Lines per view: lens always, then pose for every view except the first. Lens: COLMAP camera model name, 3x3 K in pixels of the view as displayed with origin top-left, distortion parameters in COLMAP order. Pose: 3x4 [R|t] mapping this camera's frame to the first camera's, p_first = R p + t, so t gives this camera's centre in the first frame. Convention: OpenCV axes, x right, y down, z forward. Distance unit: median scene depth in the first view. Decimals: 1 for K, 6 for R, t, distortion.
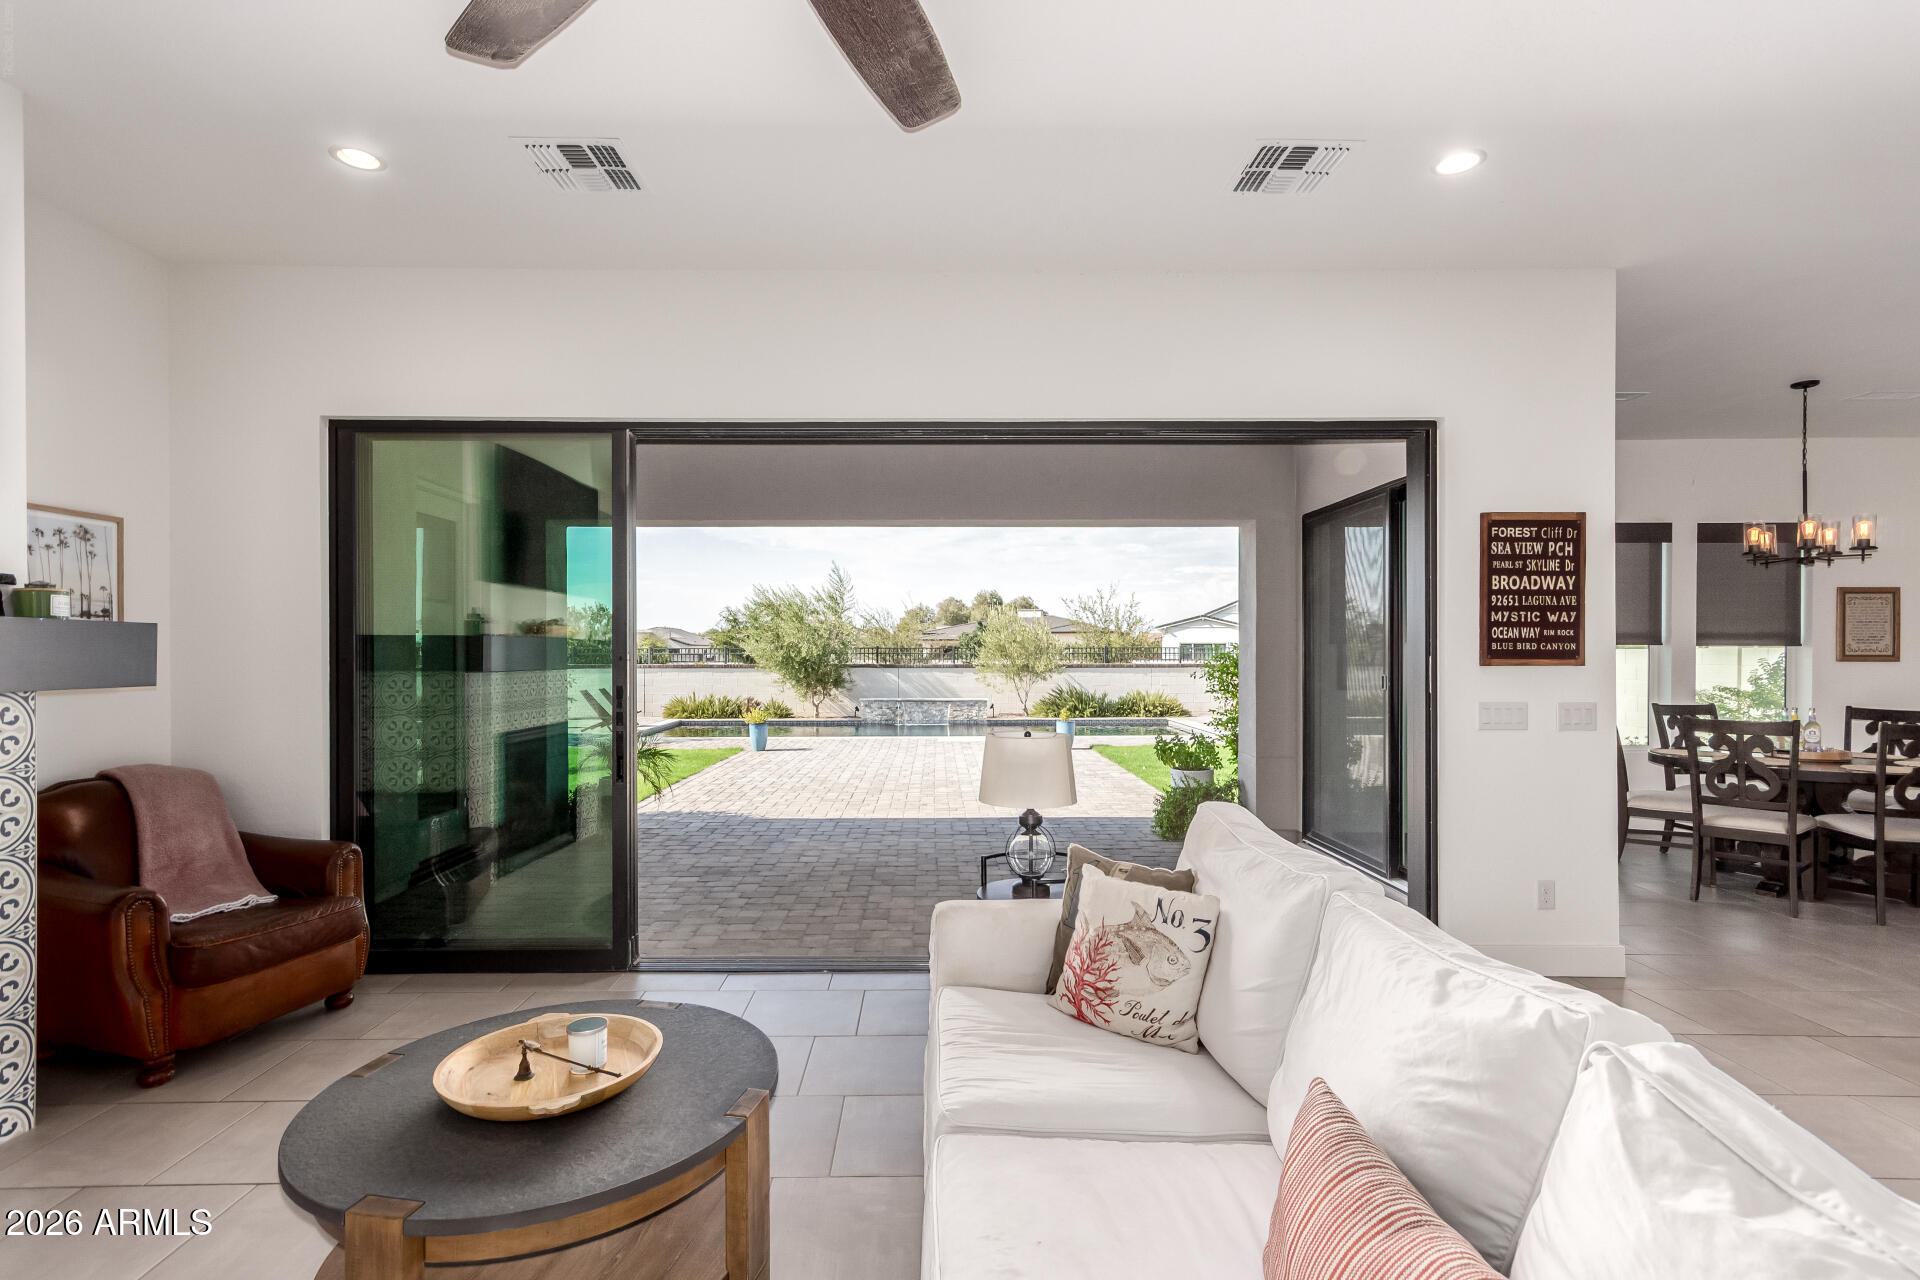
lens RADIAL K [[917.0, 0, 943.7], [0, 917.0, 658.1], [0, 0, 1]] dist [0.006354, 0.002667]
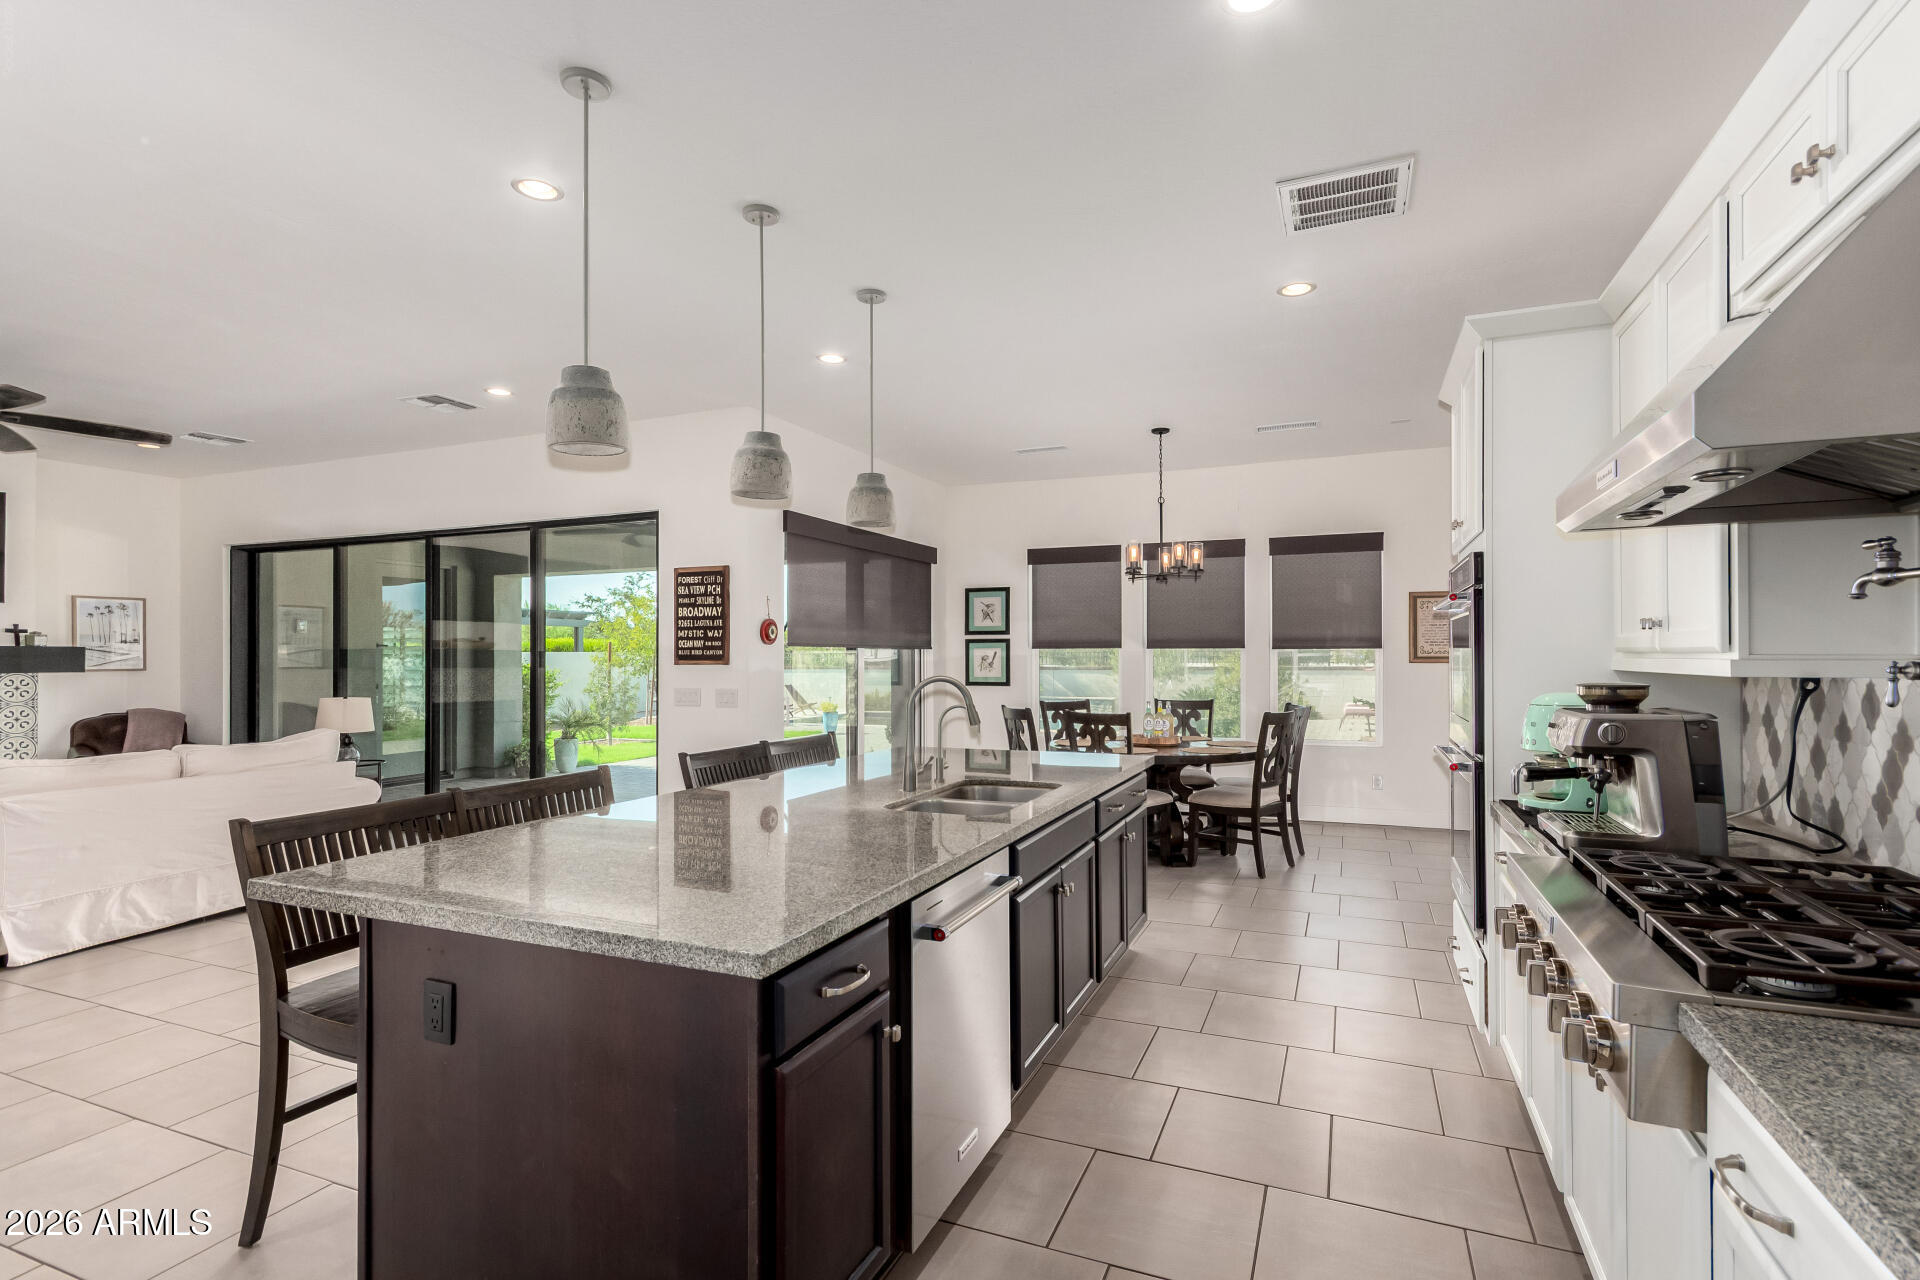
lens RADIAL K [[917.0, 0, 994.6], [0, 917.0, 638.9], [0, 0, 1]] dist [0.006354, 0.002667]
pose [[0.921406, -0.009995, -0.388472, 1.384573], [0.000674, 0.999709, -0.024122, 0.001931], [0.388600, 0.021964, 0.921145, -0.196121]]
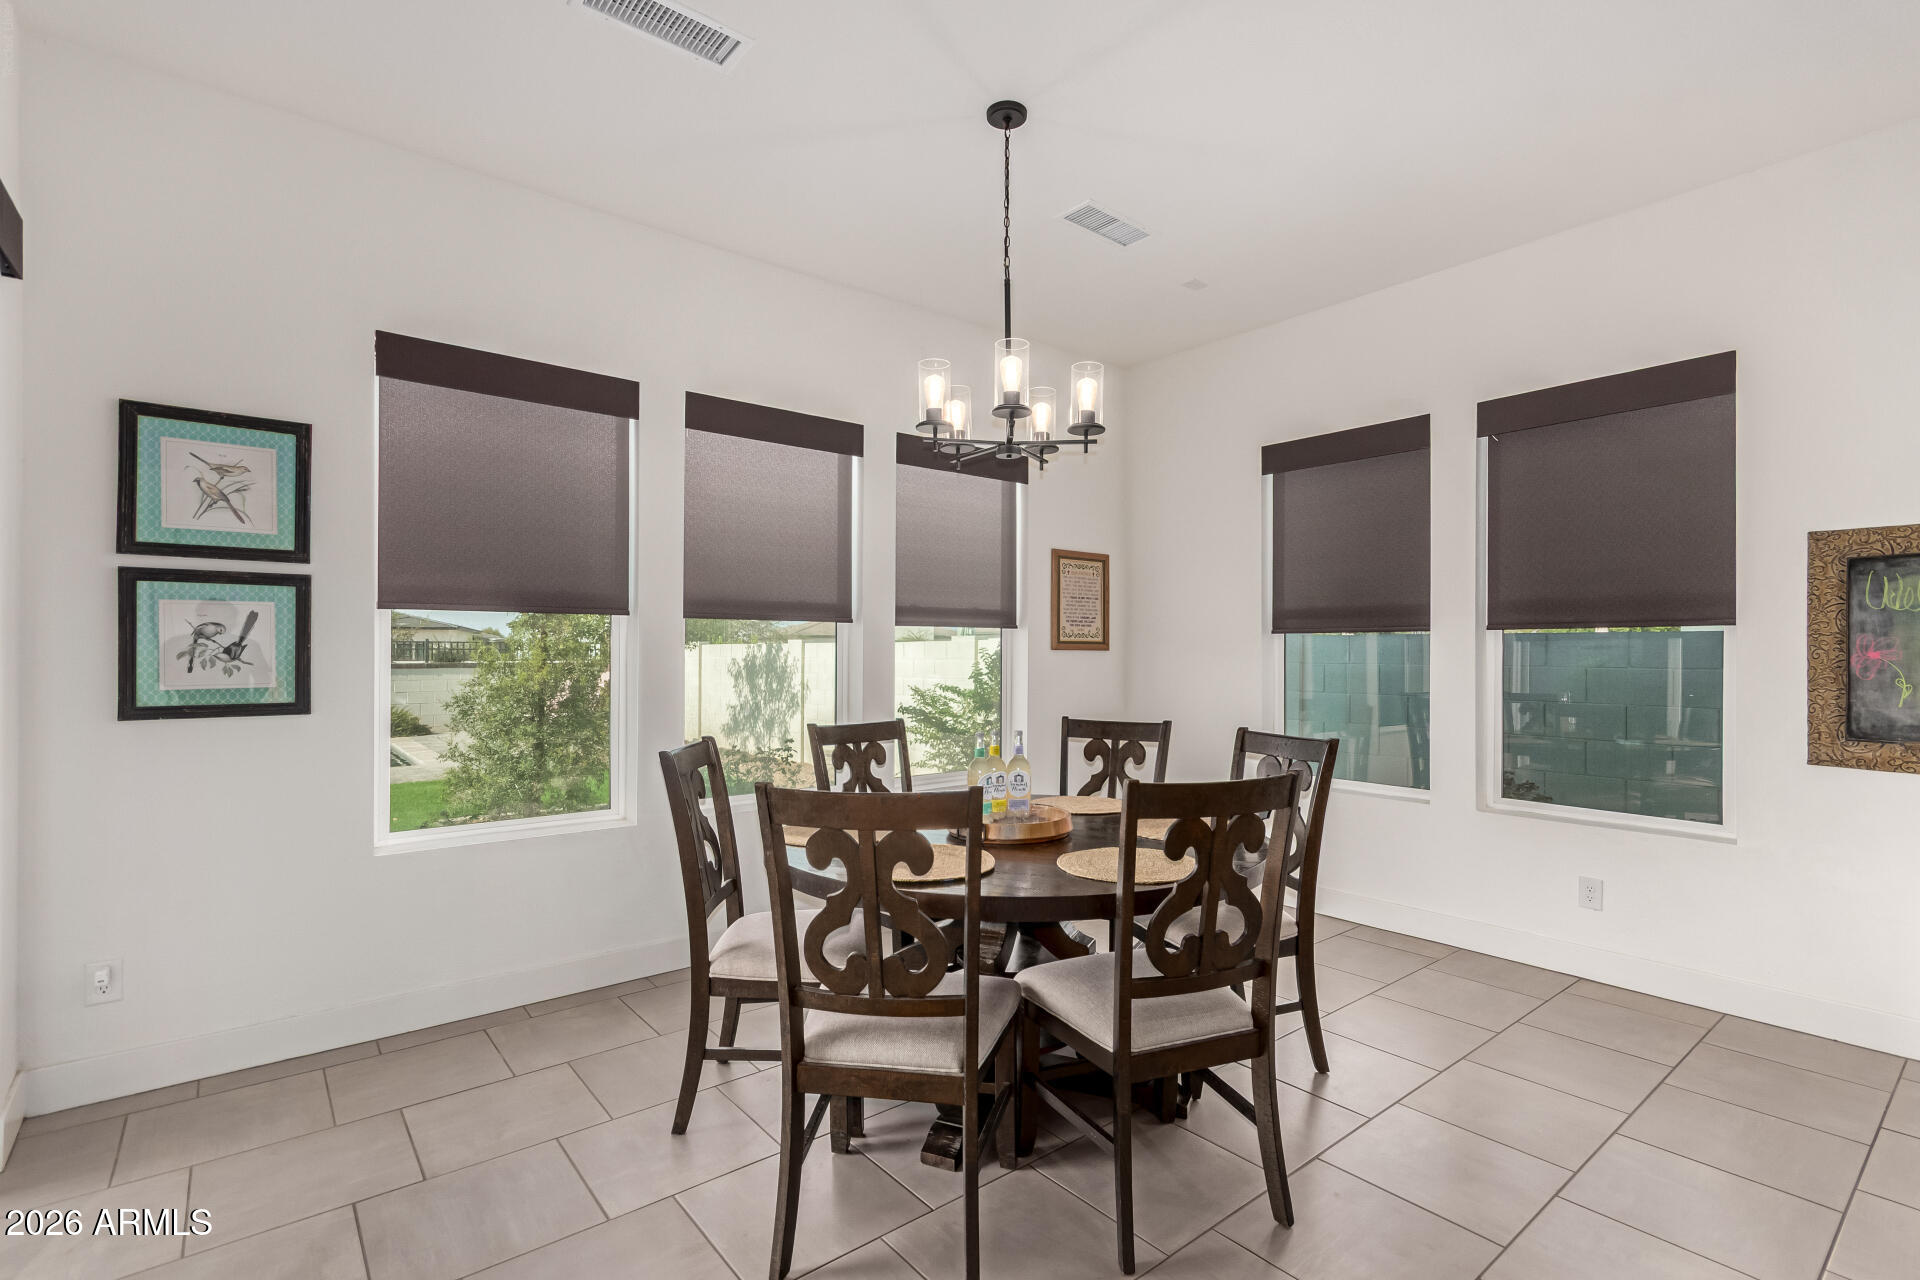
lens RADIAL K [[917.0, 0, 946.6], [0, 917.0, 647.9], [0, 0, 1]] dist [0.006354, 0.002667]
pose [[0.793664, 0.005281, 0.608333, 0.684404], [0.000736, 0.999953, -0.009640, 0.013283], [-0.608356, 0.008098, 0.793623, 0.708664]]
